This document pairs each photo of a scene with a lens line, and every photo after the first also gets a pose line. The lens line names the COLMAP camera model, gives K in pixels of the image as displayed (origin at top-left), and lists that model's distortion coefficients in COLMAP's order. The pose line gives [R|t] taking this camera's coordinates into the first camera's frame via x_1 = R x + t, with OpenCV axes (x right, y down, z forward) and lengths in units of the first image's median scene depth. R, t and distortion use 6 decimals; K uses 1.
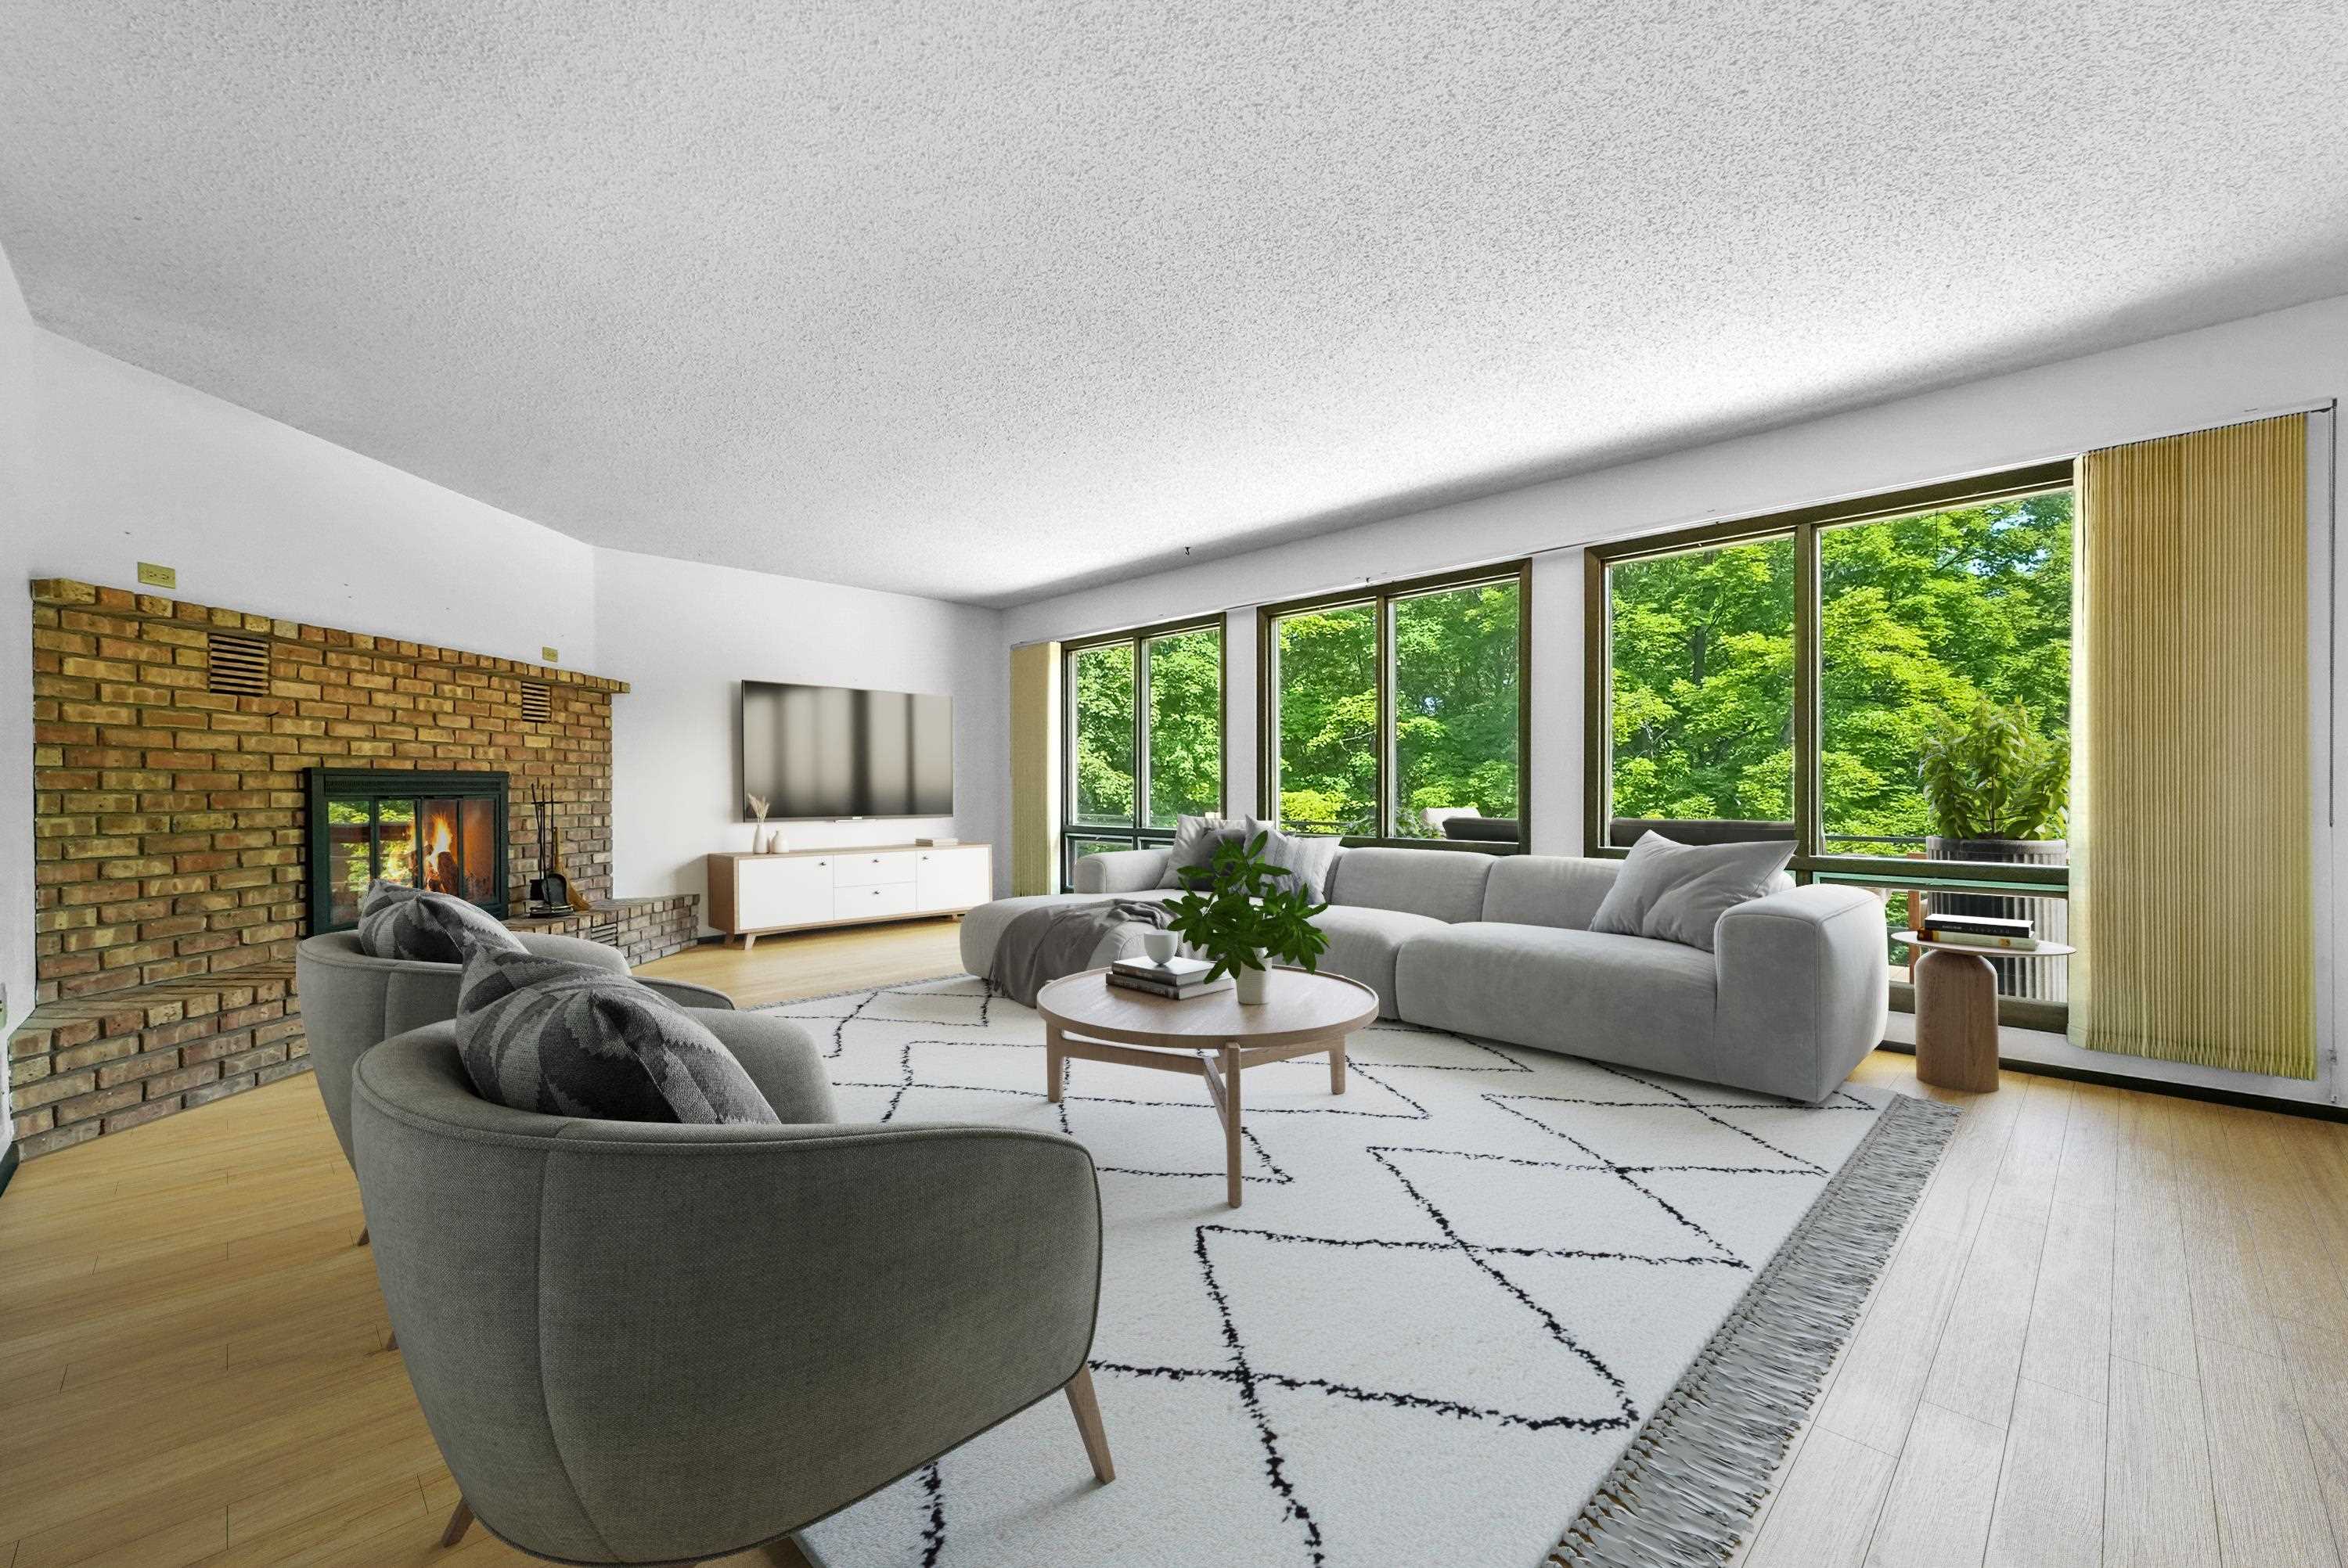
lens RADIAL K [[937.8, 0, 1184.9], [0, 937.8, 798.6], [0, 0, 1]] dist [-0.000574, -0.000316]
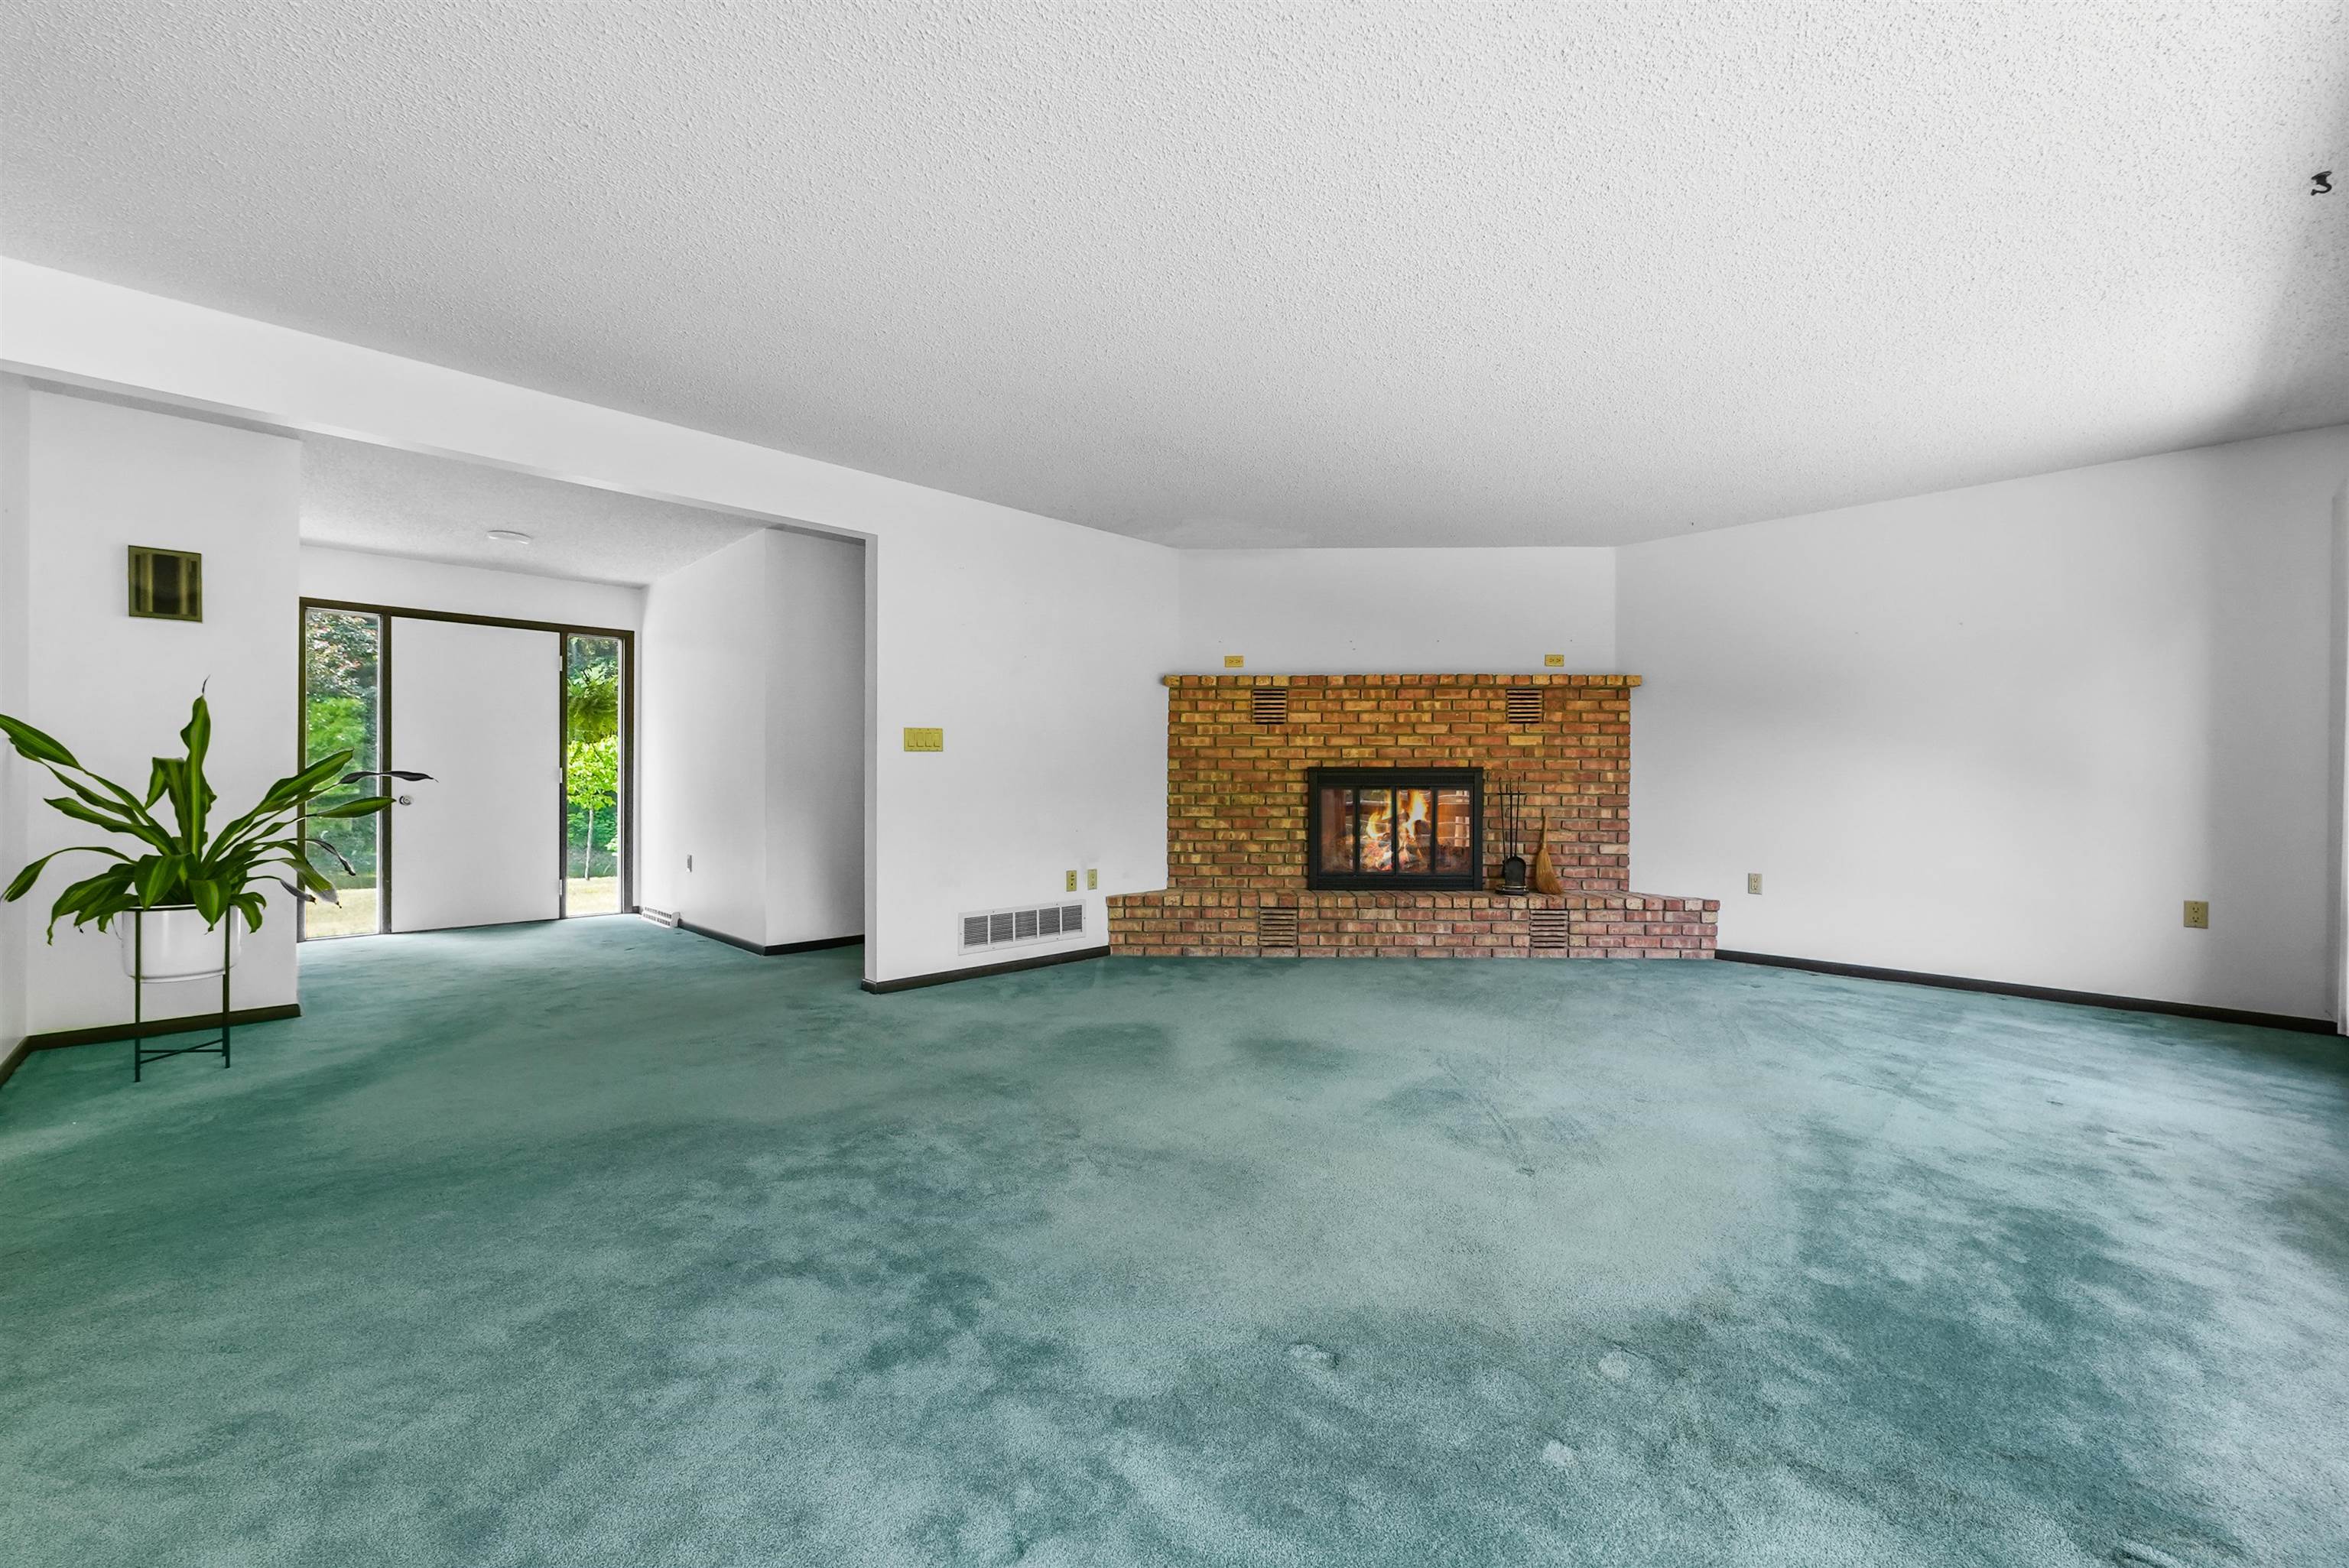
lens RADIAL K [[938.2, 0, 1188.6], [0, 938.2, 785.4], [0, 0, 1]] dist [-0.000574, -0.000316]
pose [[-0.001401, 0.006473, -0.999978, 0.610277], [-0.014195, 0.999878, 0.006492, -0.010225], [0.999898, 0.014204, -0.001309, 0.802963]]
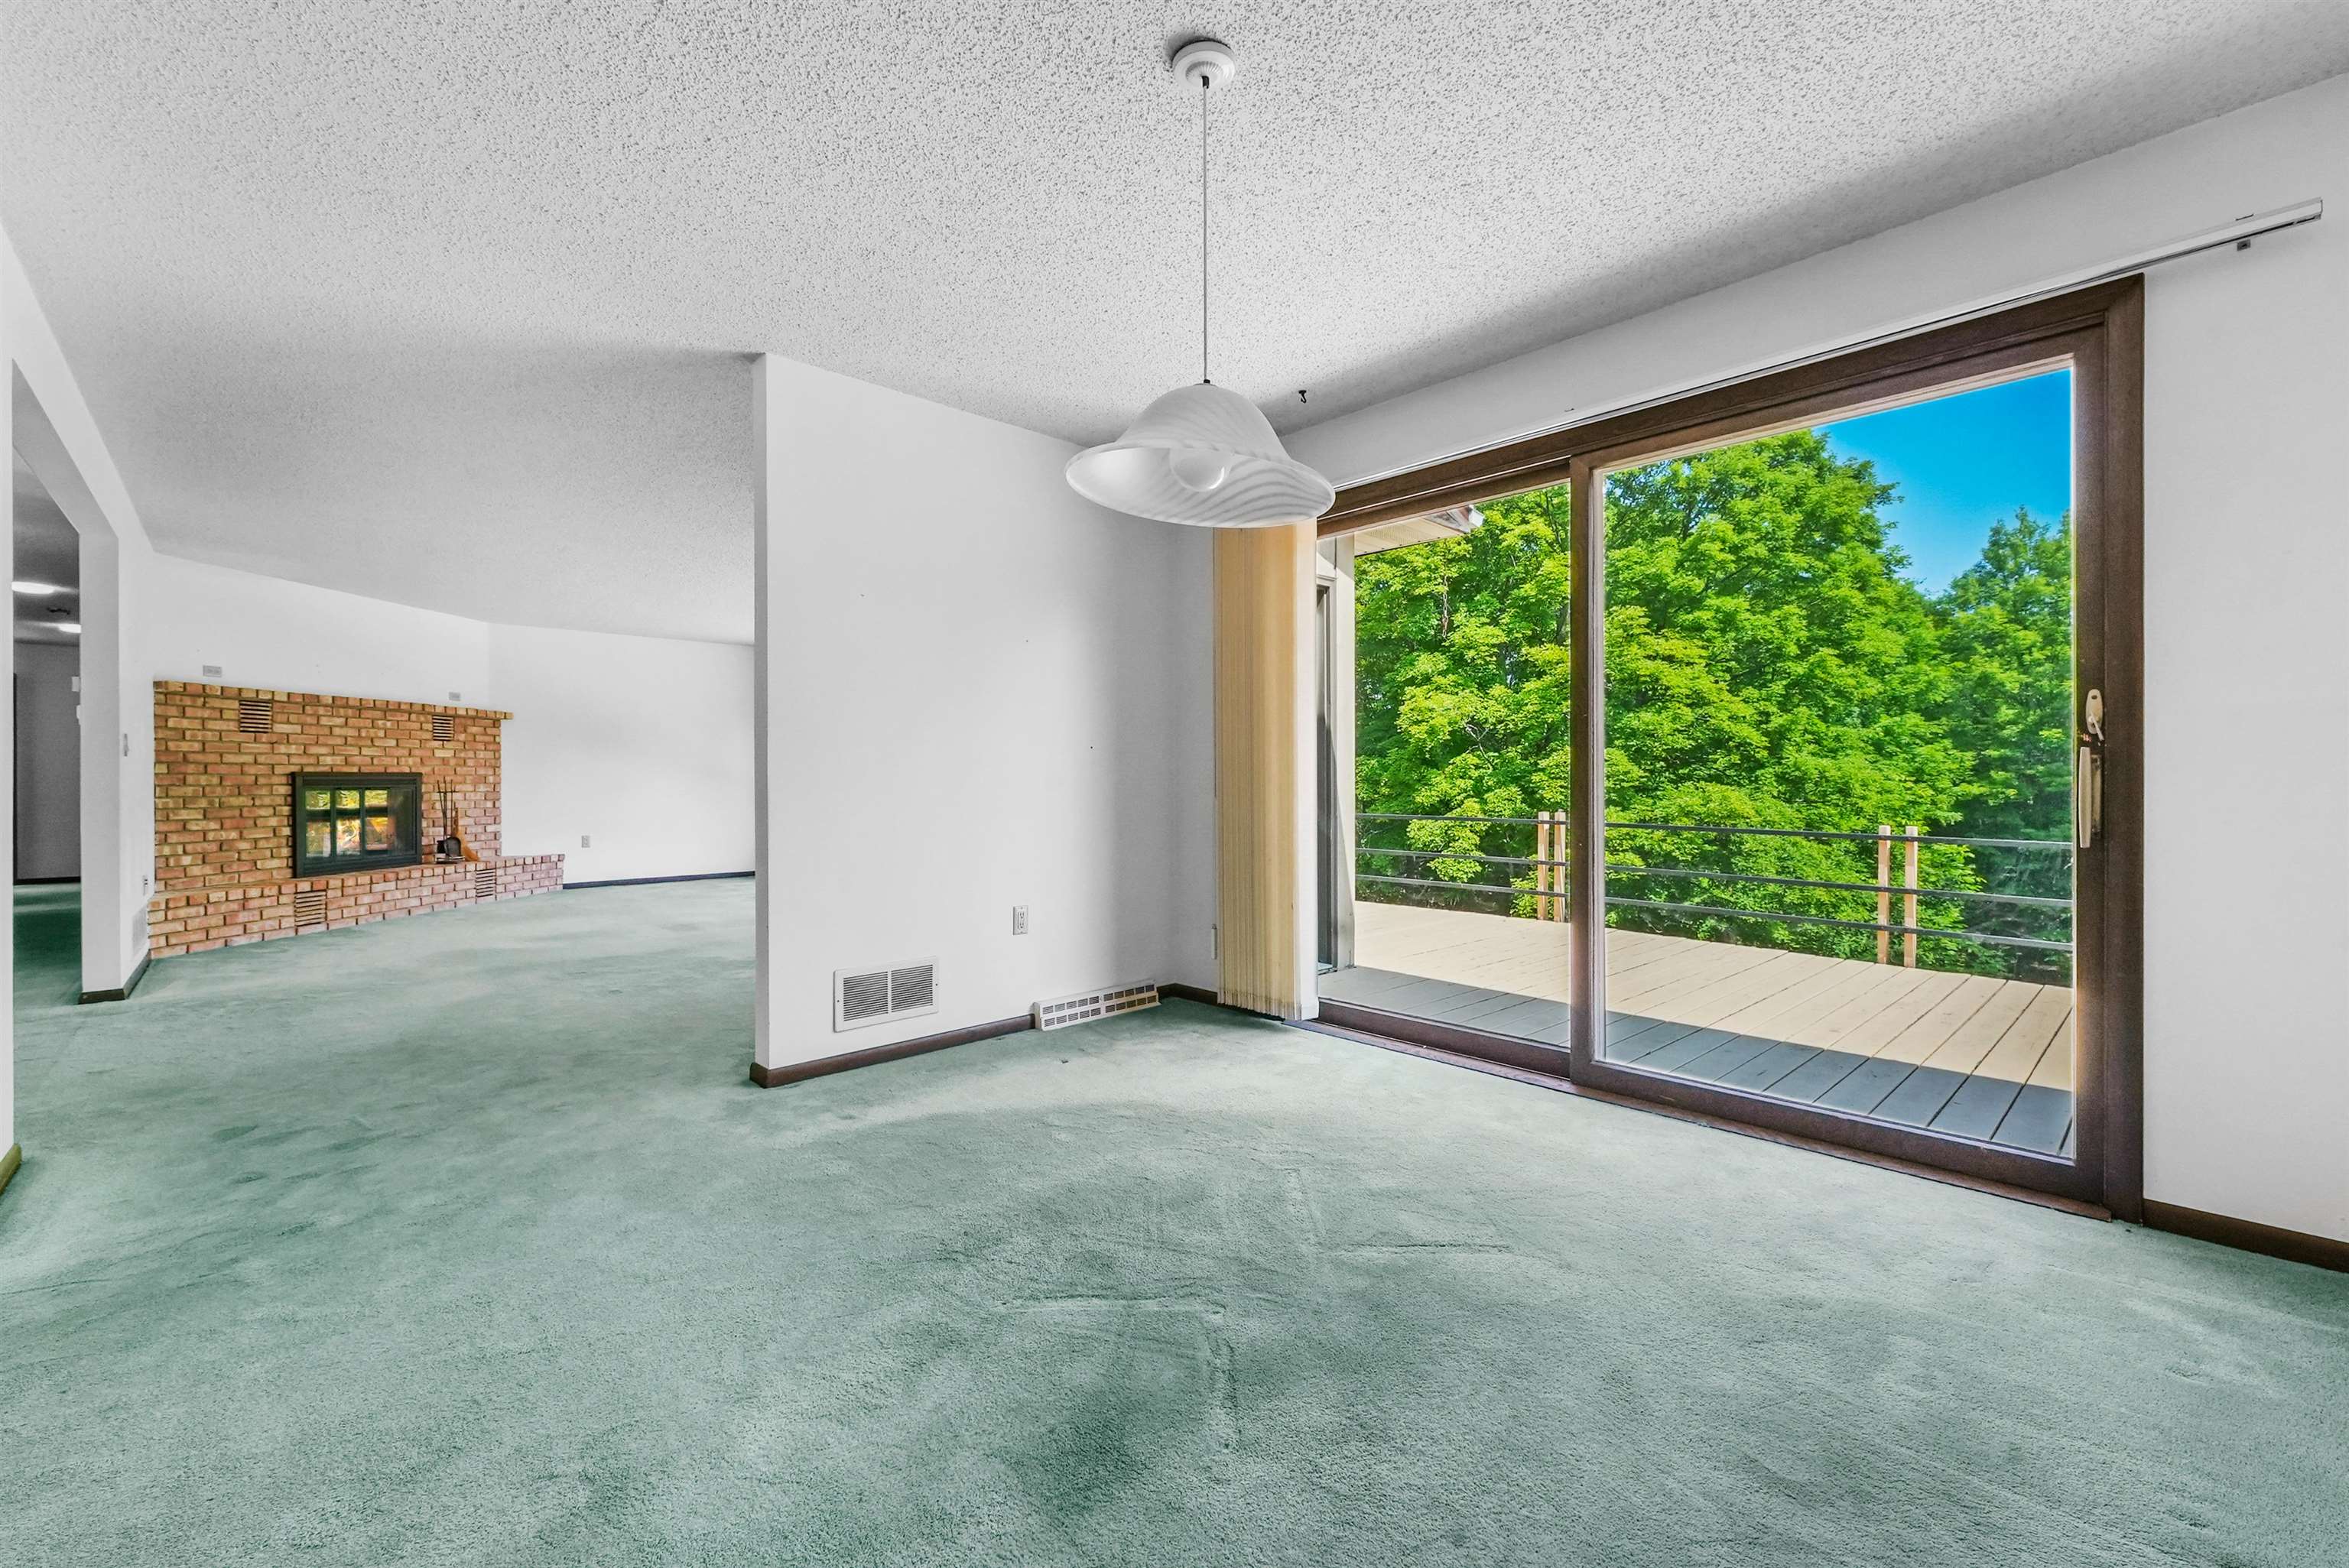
lens RADIAL K [[938.2, 0, 1174.6], [0, 938.2, 787.2], [0, 0, 1]] dist [-0.000574, -0.000316]
pose [[0.999695, -0.001800, -0.024614, 0.780877], [0.001722, 0.999993, -0.003189, 0.004531], [0.024620, 0.003146, 0.999692, -0.739483]]
